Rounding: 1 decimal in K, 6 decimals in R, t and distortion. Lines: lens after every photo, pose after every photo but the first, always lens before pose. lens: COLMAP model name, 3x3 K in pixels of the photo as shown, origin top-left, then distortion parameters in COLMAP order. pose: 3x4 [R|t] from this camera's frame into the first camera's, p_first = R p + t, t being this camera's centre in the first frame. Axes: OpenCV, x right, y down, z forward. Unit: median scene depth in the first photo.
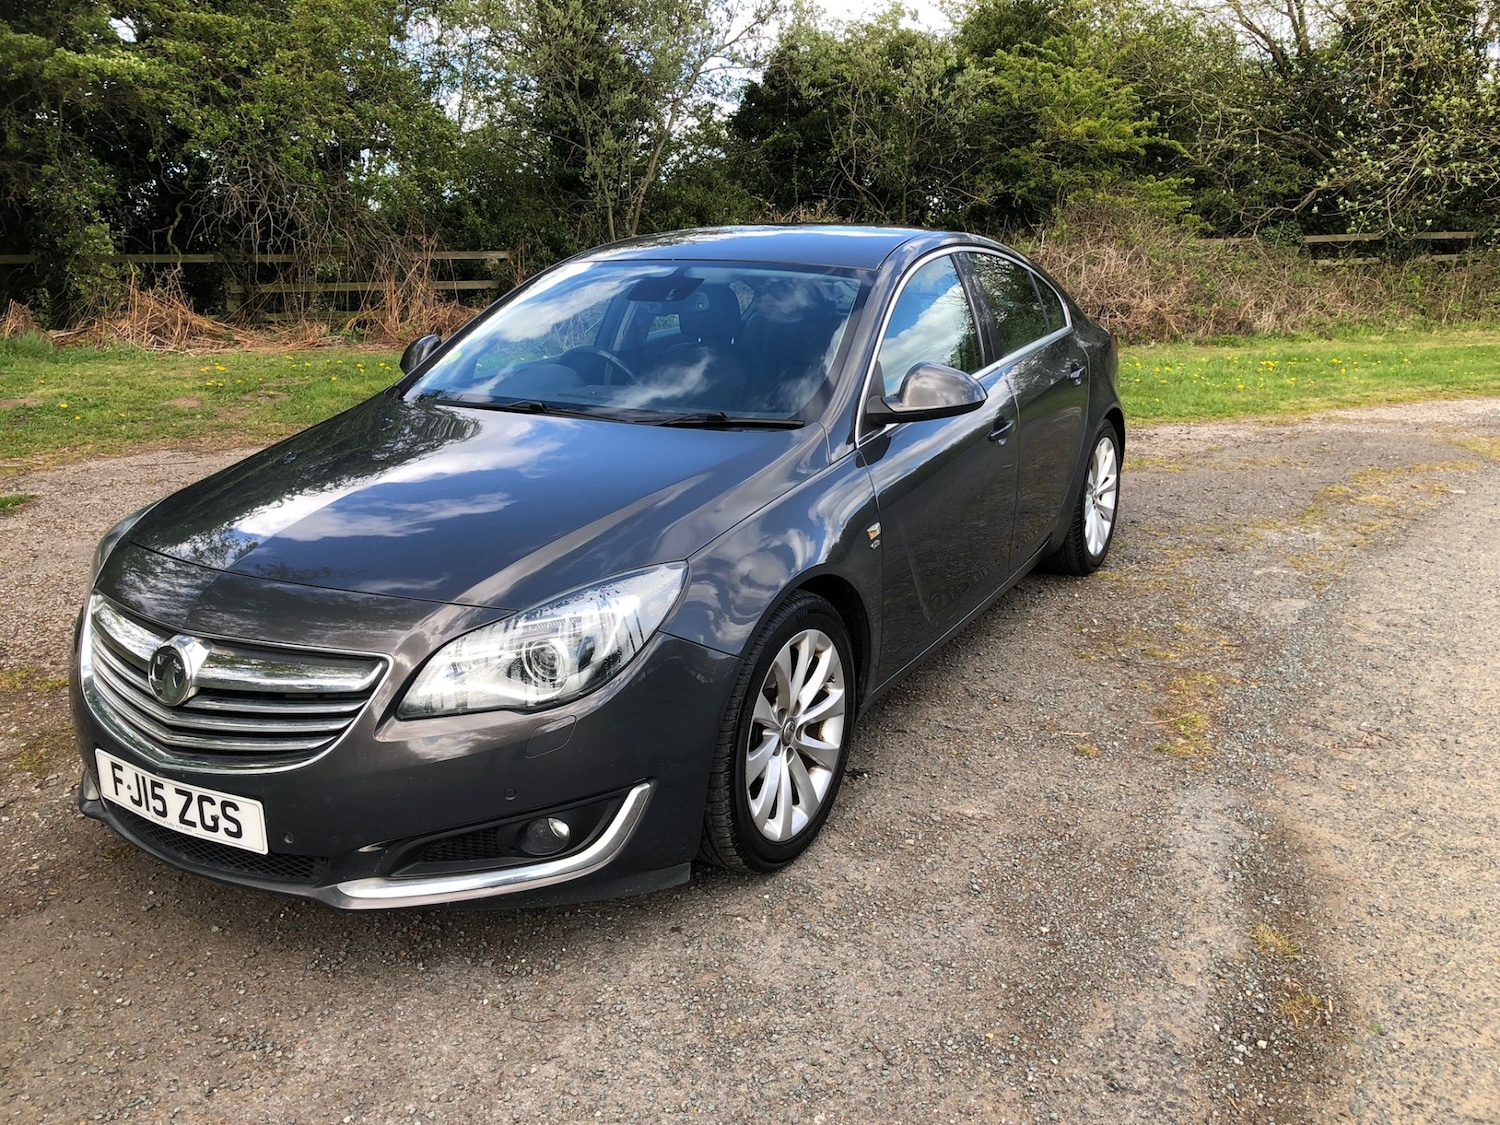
lens RADIAL K [[1225.5, 0, 750.0], [0, 1225.5, 562.5], [0, 0, 1]] dist [0.010067, 0.019135]
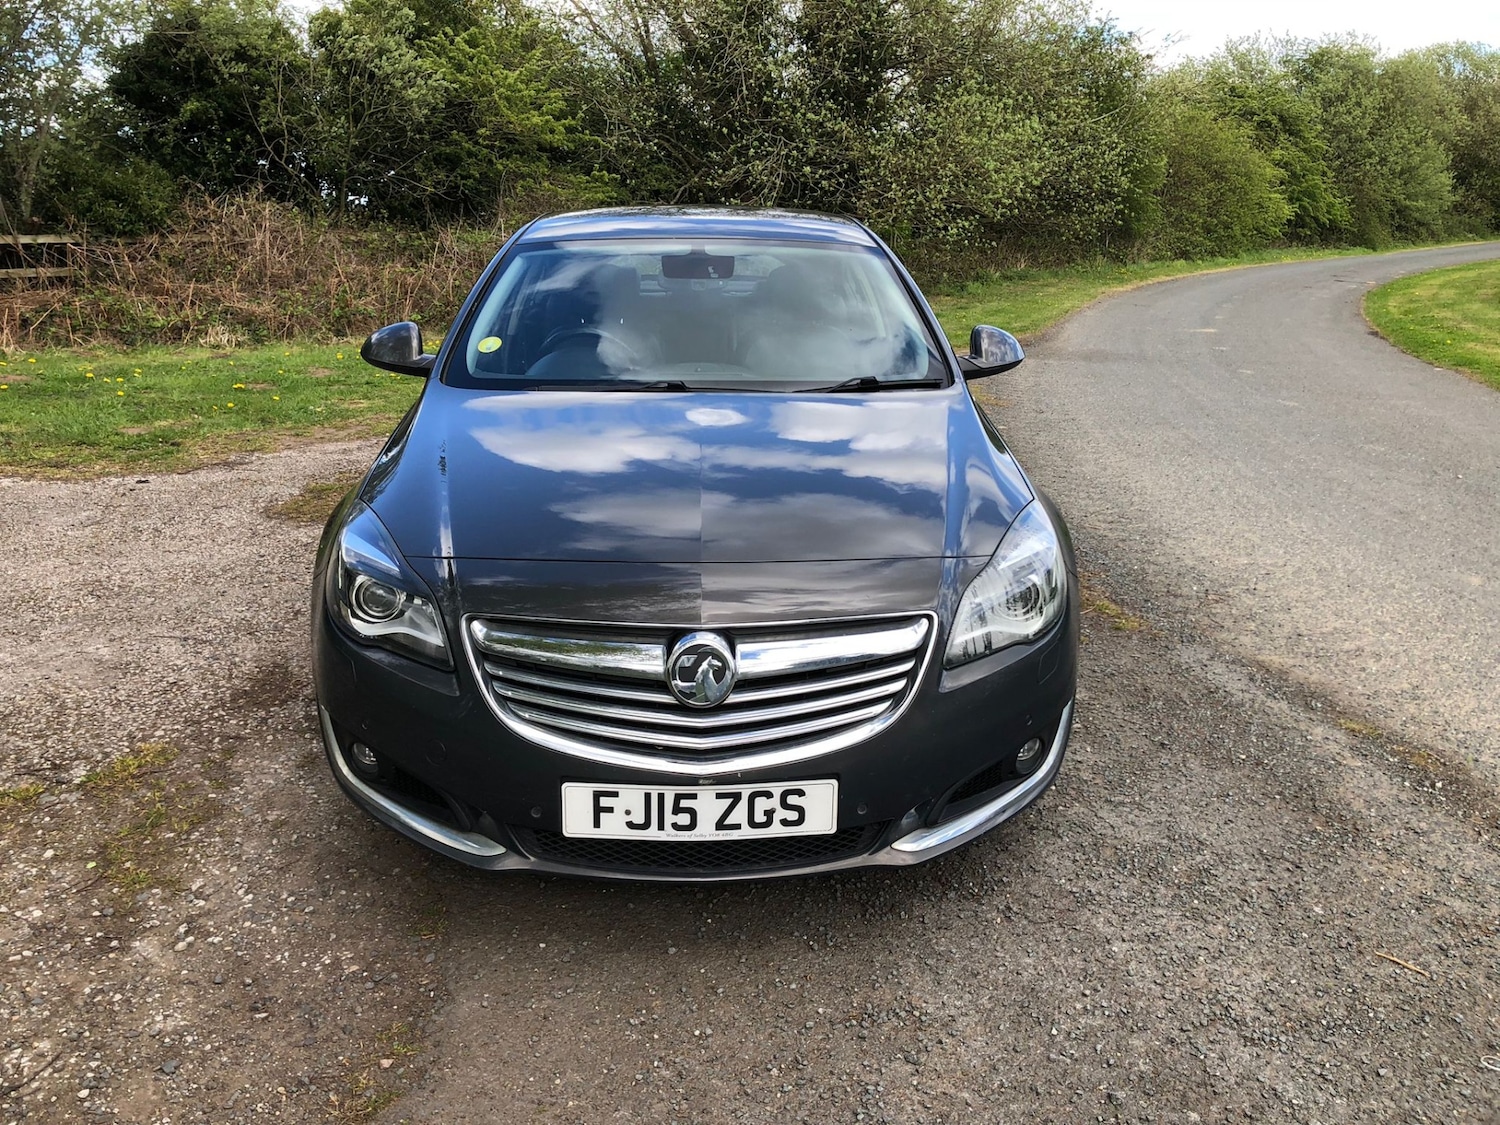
lens RADIAL K [[1225.5, 0, 750.0], [0, 1225.5, 562.5], [0, 0, 1]] dist [0.010067, 0.019135]
pose [[0.847481, -0.135046, 0.513360, -0.910420], [0.132120, 0.990326, 0.042409, -0.026447], [-0.514121, 0.031884, 0.857125, 0.185417]]
